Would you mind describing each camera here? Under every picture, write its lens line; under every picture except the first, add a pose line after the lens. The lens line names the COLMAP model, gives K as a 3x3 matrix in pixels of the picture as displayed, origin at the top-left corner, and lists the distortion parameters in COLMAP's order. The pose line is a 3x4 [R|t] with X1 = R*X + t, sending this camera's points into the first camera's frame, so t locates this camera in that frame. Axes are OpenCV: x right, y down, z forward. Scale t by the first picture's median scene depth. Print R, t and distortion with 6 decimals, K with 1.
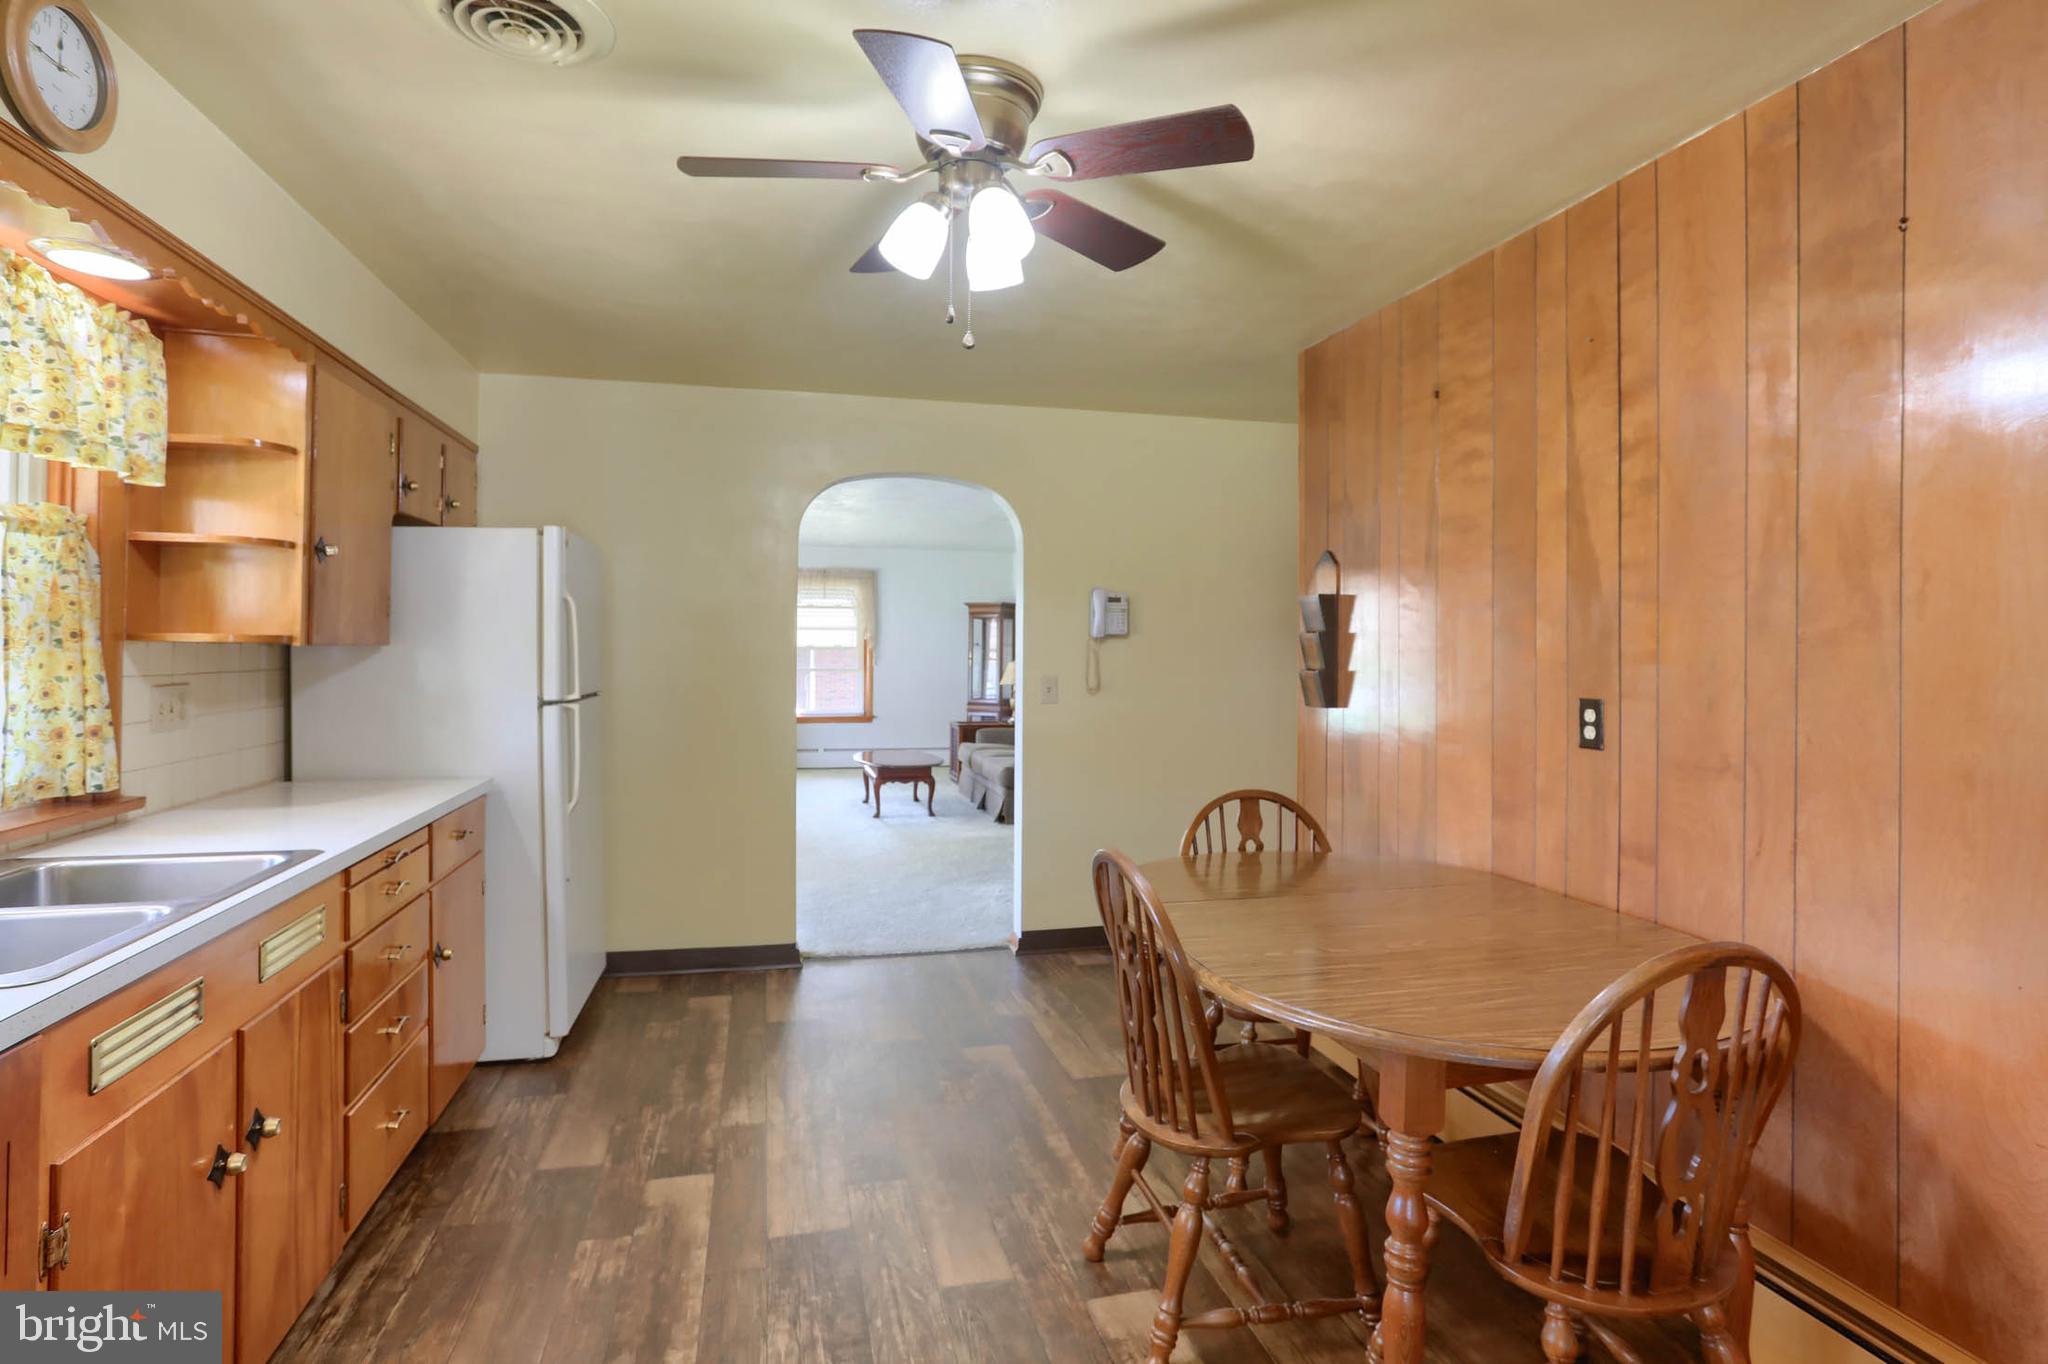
lens RADIAL K [[1027.4, 0, 1025.7], [0, 1027.4, 643.1], [0, 0, 1]] dist [-0.056390, 0.036297]
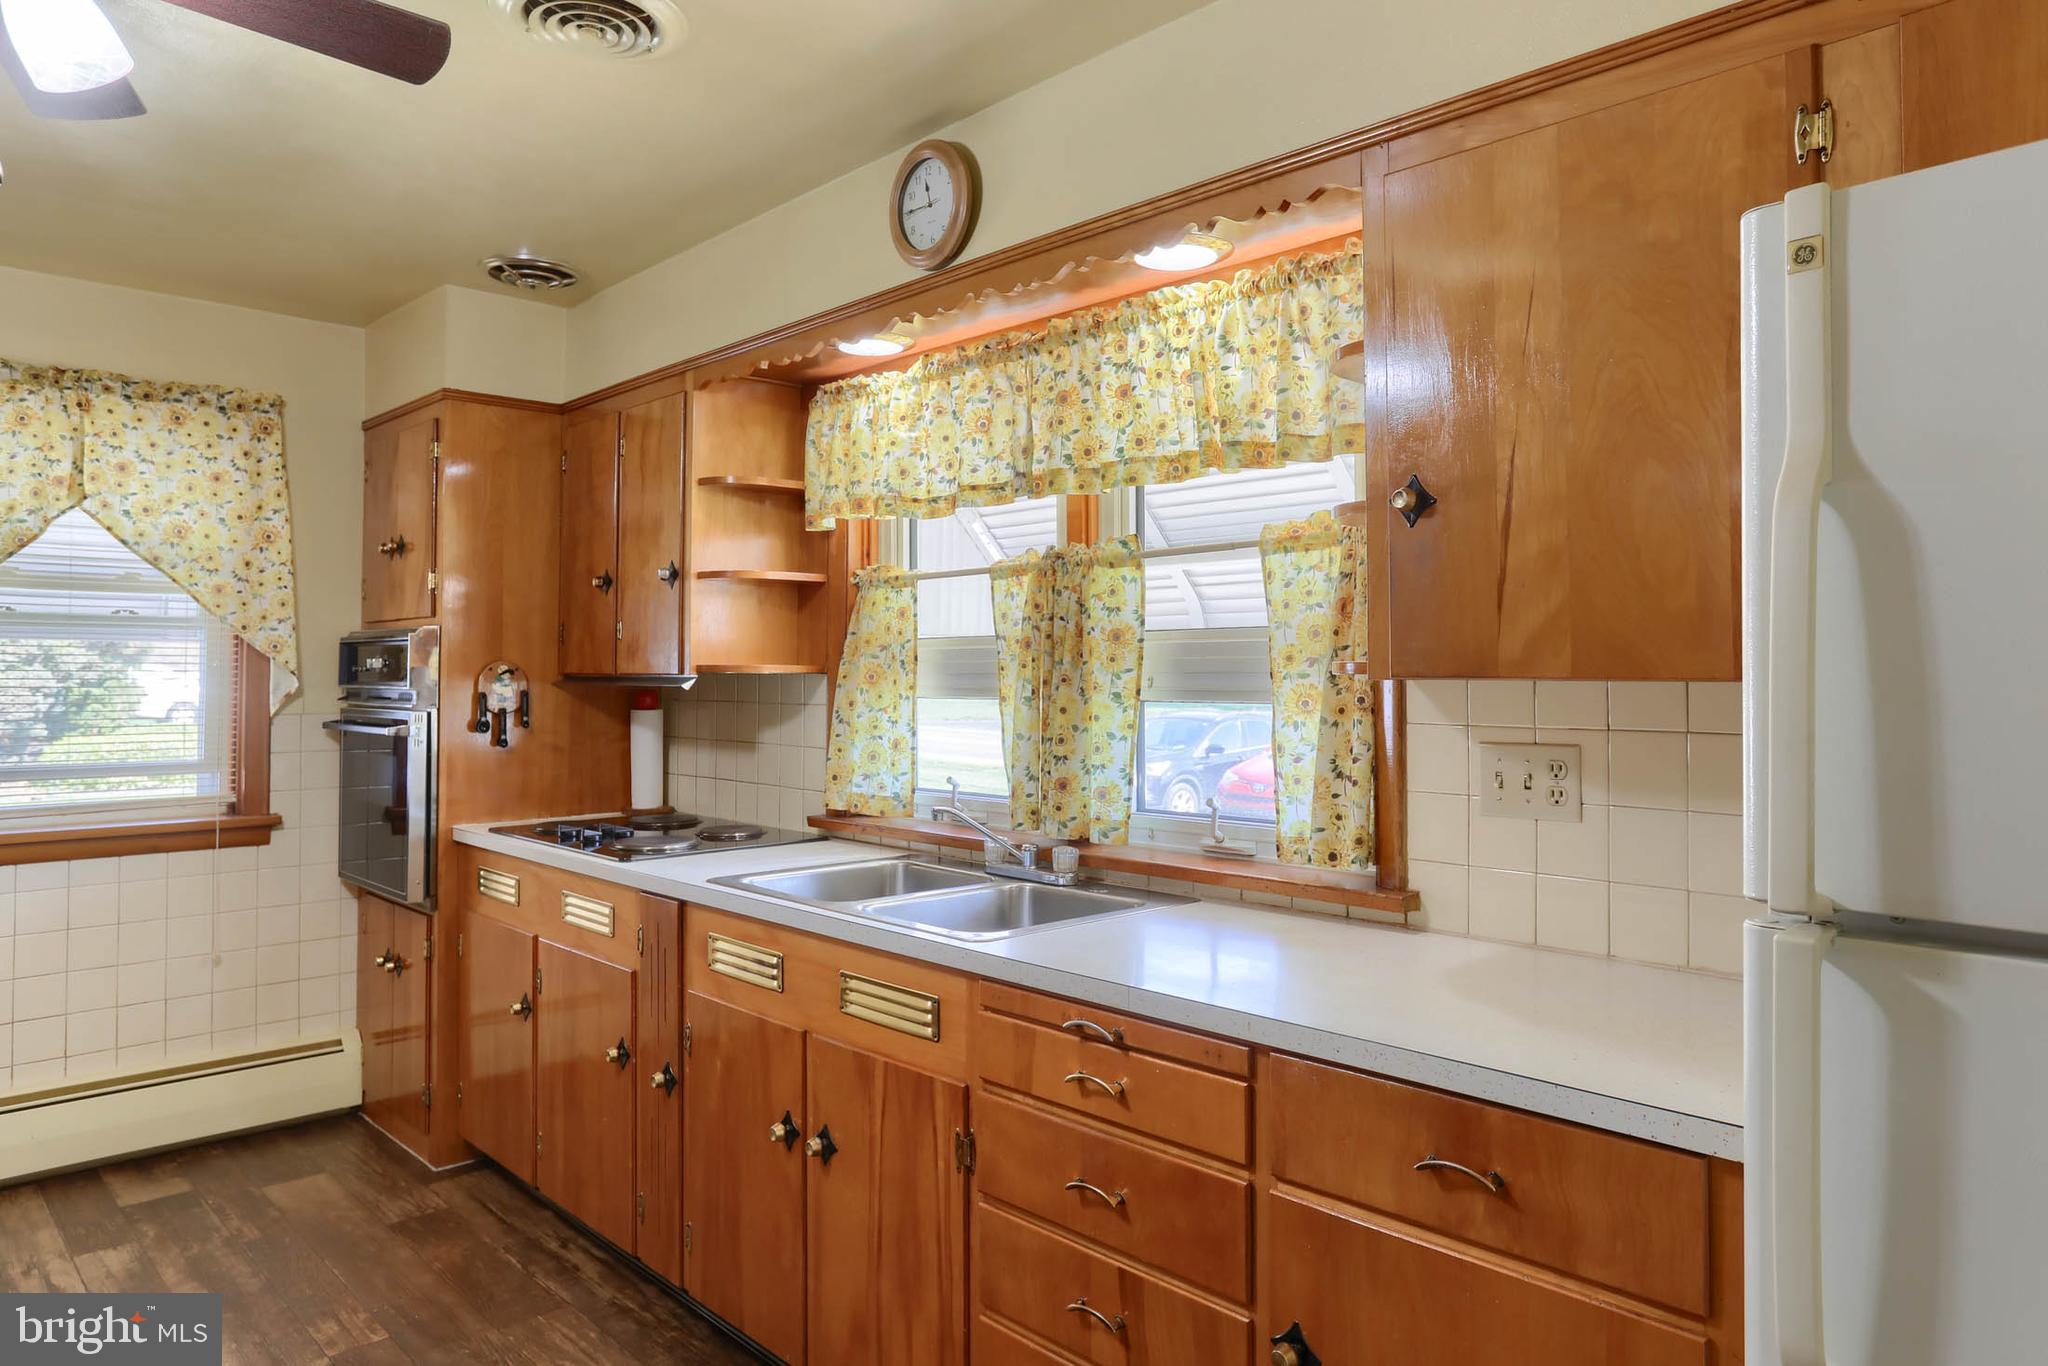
lens RADIAL K [[1338.0, 0, 1053.3], [0, 1338.0, 633.9], [0, 0, 1]] dist [-0.045656, 0.043075]
pose [[-0.867601, -0.024235, -0.496670, -0.200734], [-0.007548, 0.999338, -0.035578, 0.004796], [0.497204, -0.027118, -0.867210, 1.670454]]
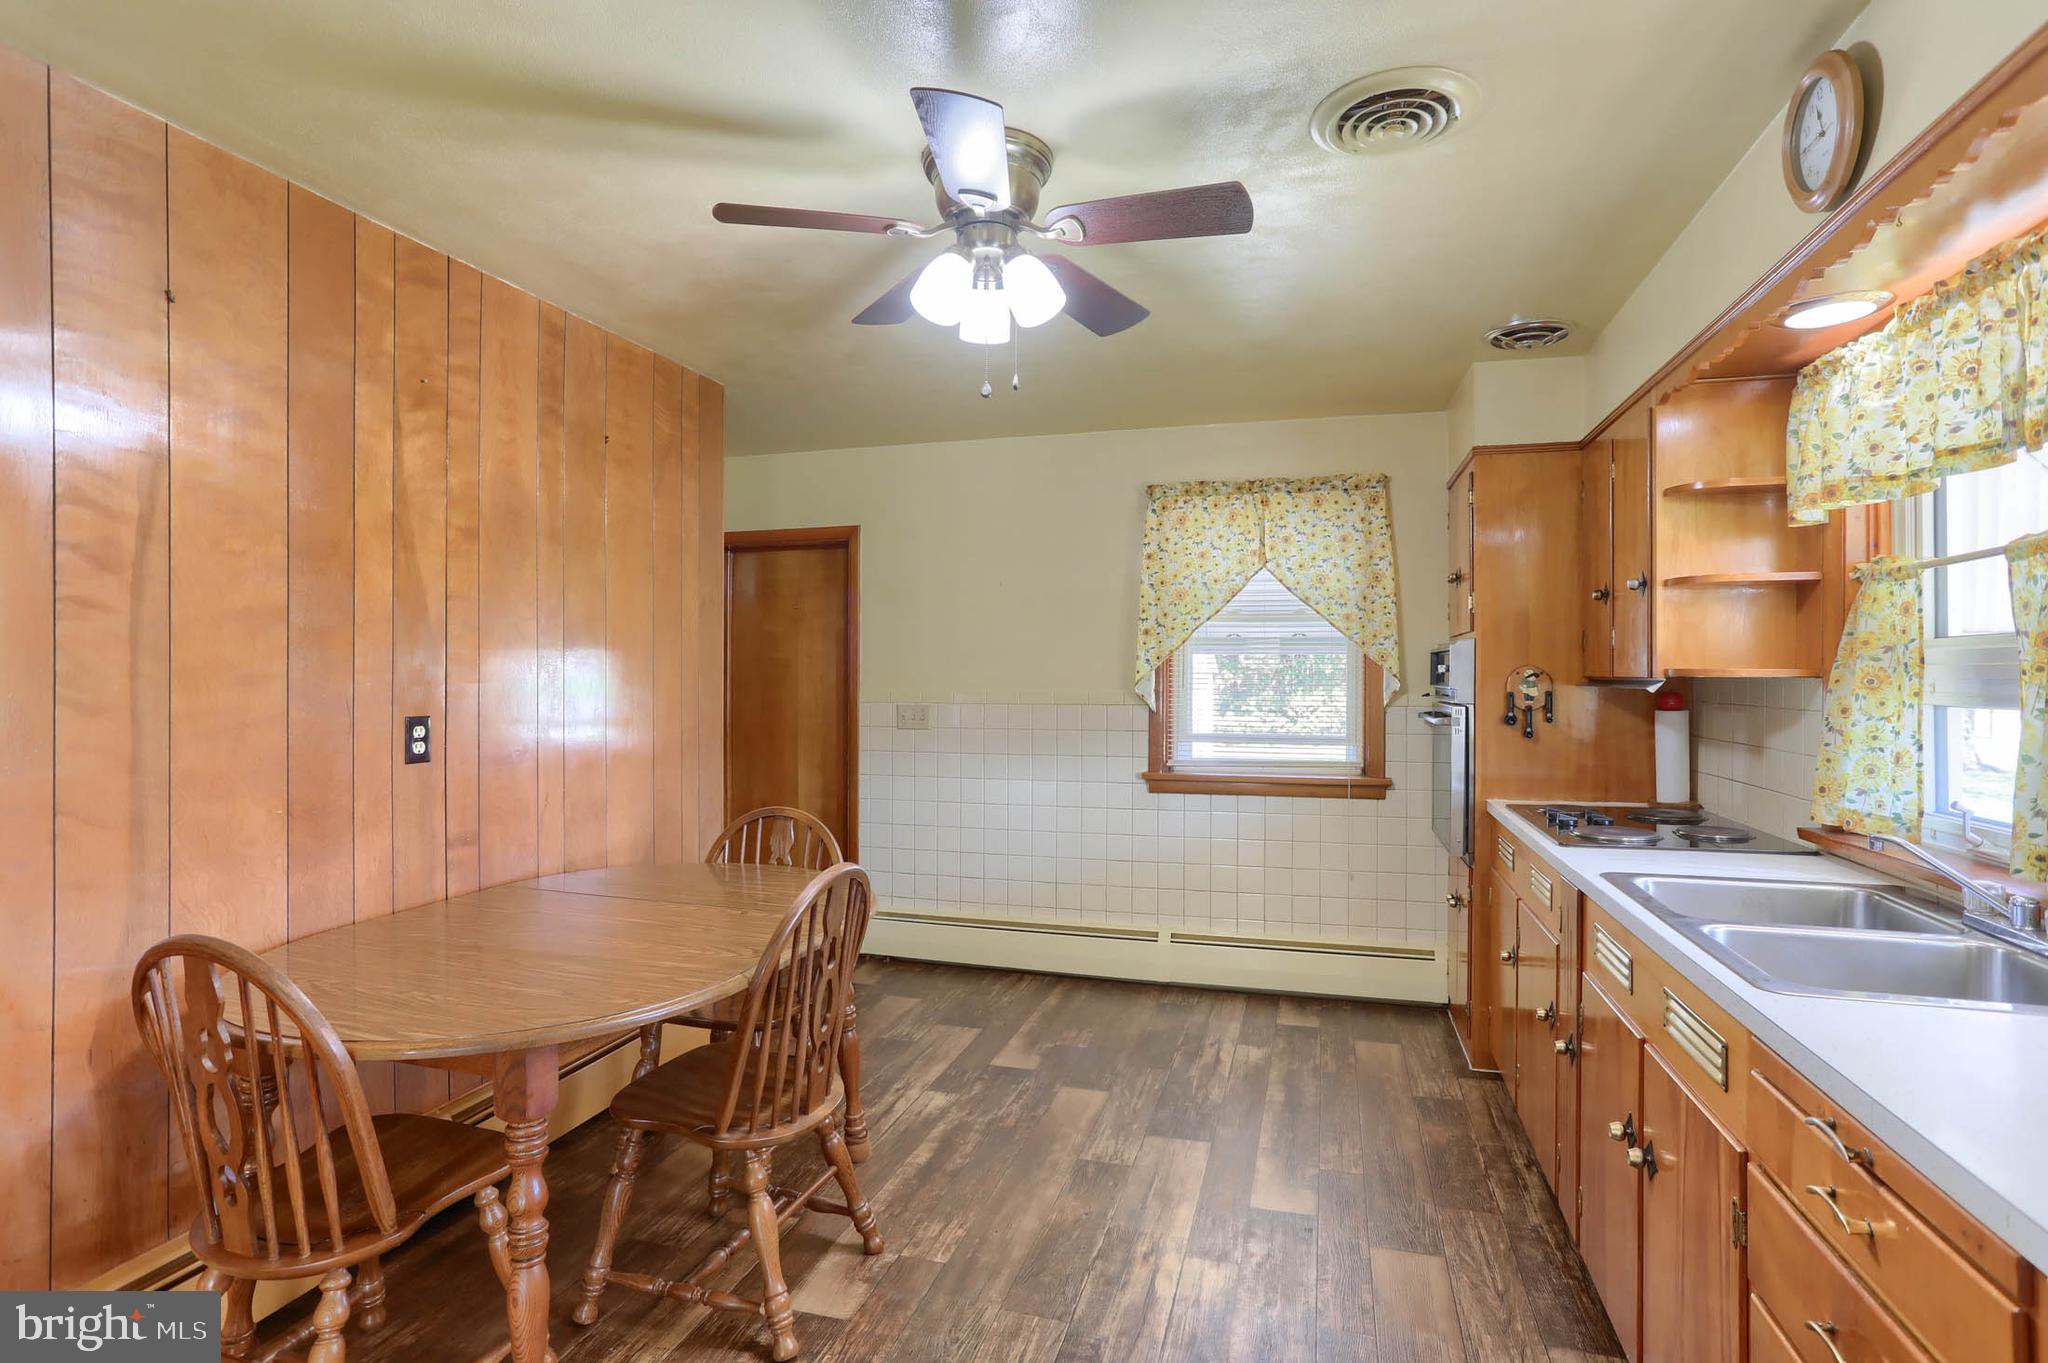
lens RADIAL K [[1021.4, 0, 1004.3], [0, 1021.4, 673.7], [0, 0, 1]] dist [-0.056675, 0.032464]
pose [[-0.853645, -0.011303, 0.520733, -0.524274], [-0.011232, 0.999931, 0.003292, 0.000160], [-0.520734, -0.003039, -0.853713, 1.582973]]
